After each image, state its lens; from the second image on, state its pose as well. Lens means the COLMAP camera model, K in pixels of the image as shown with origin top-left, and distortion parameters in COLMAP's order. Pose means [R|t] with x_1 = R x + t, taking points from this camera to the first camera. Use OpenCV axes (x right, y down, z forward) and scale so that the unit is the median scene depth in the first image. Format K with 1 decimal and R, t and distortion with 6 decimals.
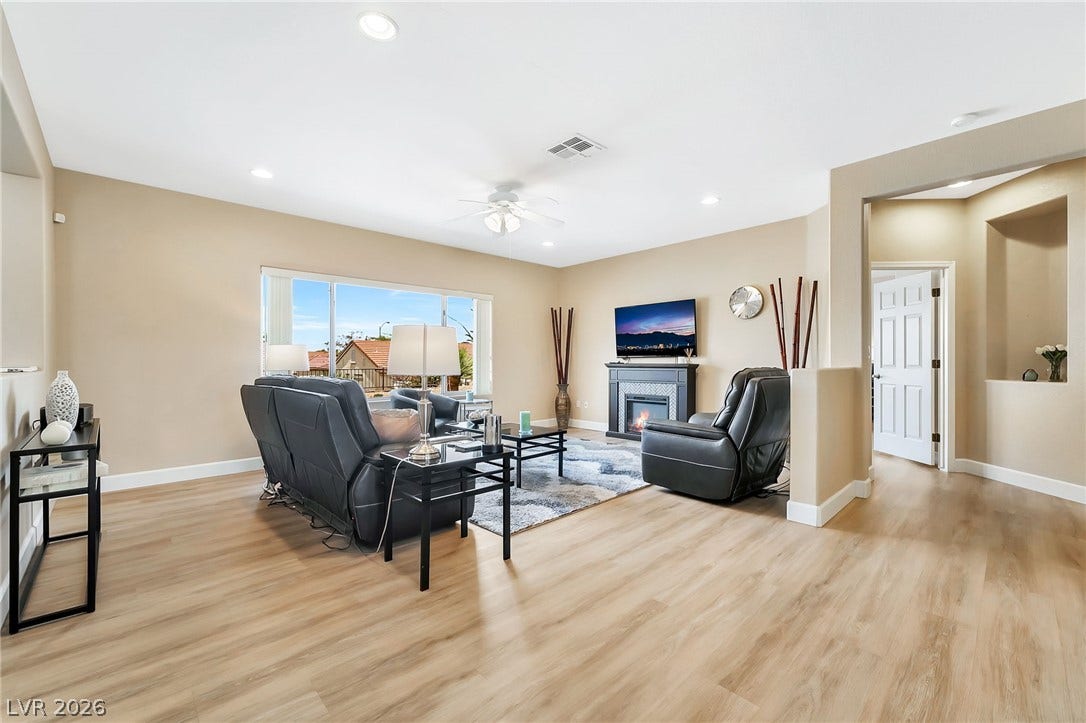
lens RADIAL K [[449.6, 0, 543.5], [0, 449.6, 353.2], [0, 0, 1]] dist [-0.000853, -0.000073]
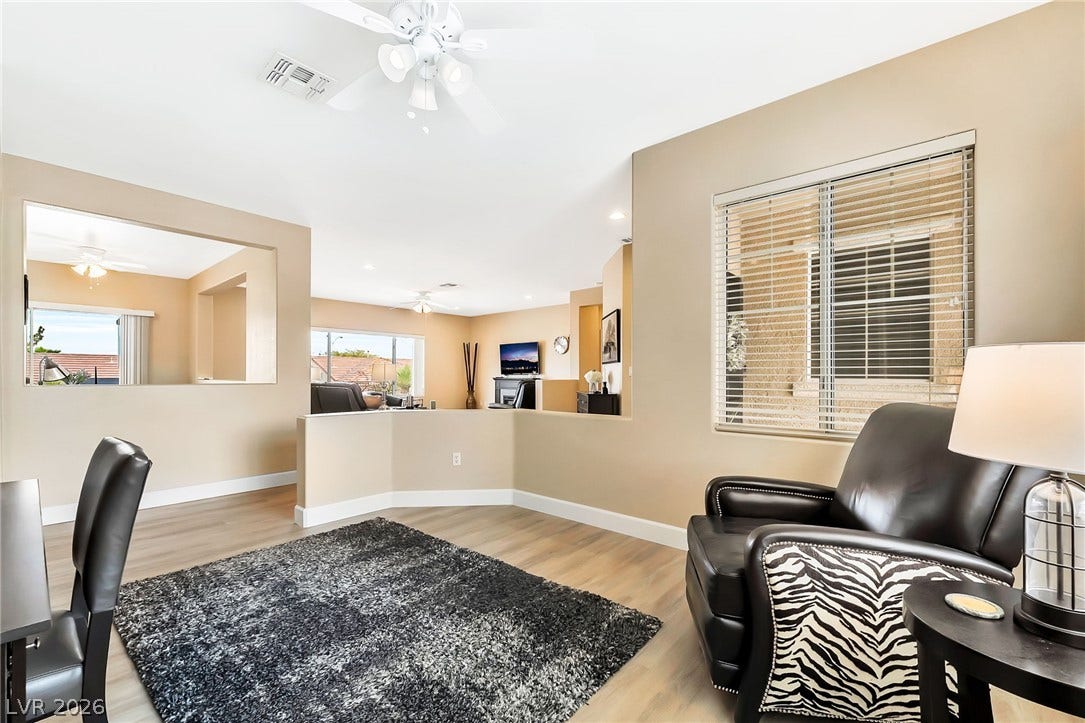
lens RADIAL K [[465.8, 0, 542.5], [0, 465.8, 361.5], [0, 0, 1]] dist [-0.001869, -0.000203]
pose [[0.996746, 0.003428, 0.080540, 0.190959], [-0.002361, 0.999908, -0.013338, -0.016214], [-0.080578, 0.013105, 0.996662, -0.784839]]
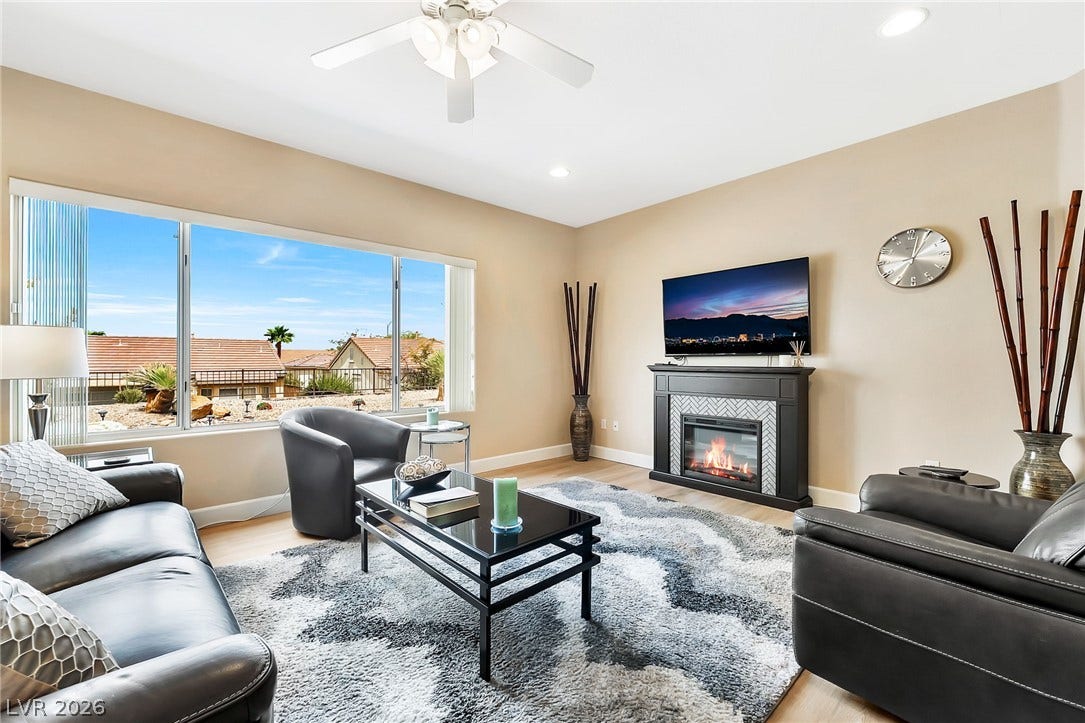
lens RADIAL K [[449.2, 0, 543.0], [0, 449.2, 353.2], [0, 0, 1]] dist [-0.000853, -0.000073]
pose [[0.999591, 0.002654, -0.028477, 0.004946], [-0.002608, 0.999995, 0.001658, 0.005117], [0.028481, -0.001583, 0.999593, 0.371738]]
